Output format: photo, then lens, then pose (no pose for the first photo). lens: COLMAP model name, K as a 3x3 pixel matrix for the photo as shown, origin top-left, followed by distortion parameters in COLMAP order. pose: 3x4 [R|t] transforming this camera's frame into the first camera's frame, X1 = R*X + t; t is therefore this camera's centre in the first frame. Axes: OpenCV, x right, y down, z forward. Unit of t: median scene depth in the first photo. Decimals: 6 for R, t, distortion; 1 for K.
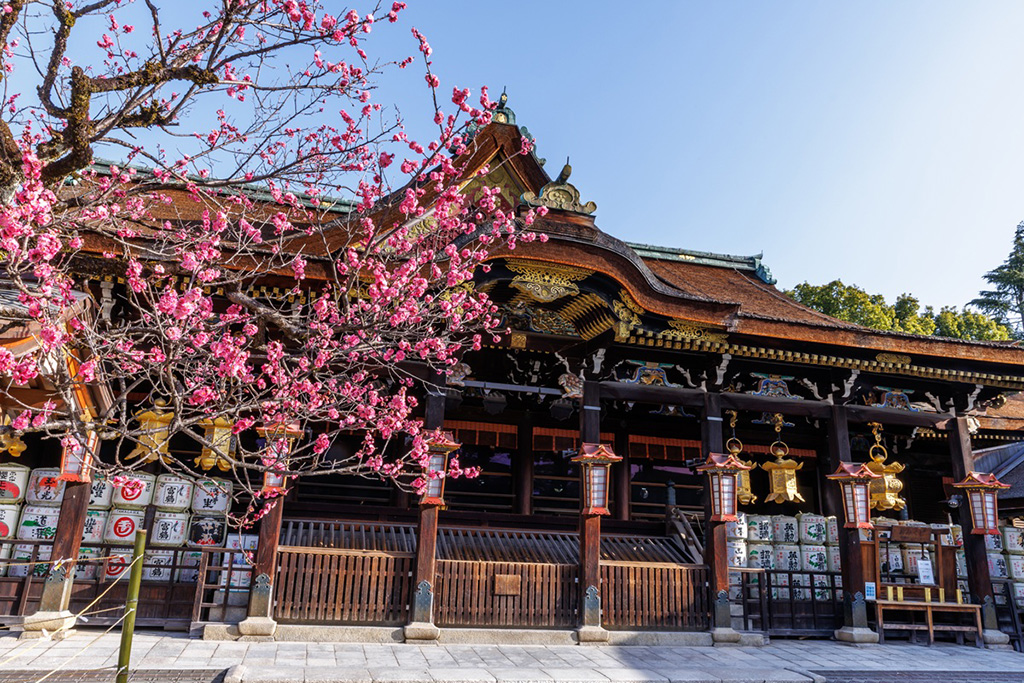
lens RADIAL K [[628.7, 0, 512.0], [0, 628.7, 382.8], [0, 0, 1]] dist [0.005244, 0.002797]
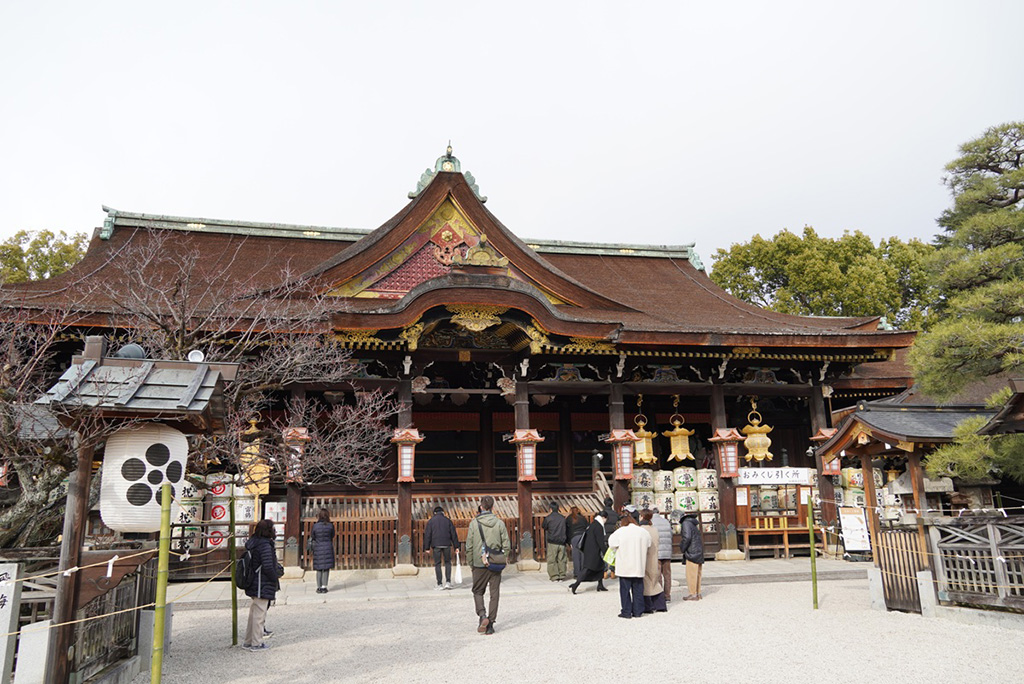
lens RADIAL K [[628.7, 0, 512.0], [0, 628.7, 383.3], [0, 0, 1]] dist [0.005244, 0.002797]
pose [[0.997759, -0.066192, -0.009733, 0.114643], [0.066666, 0.995890, 0.061308, -0.080512], [0.005635, -0.061820, 0.998071, -0.324468]]
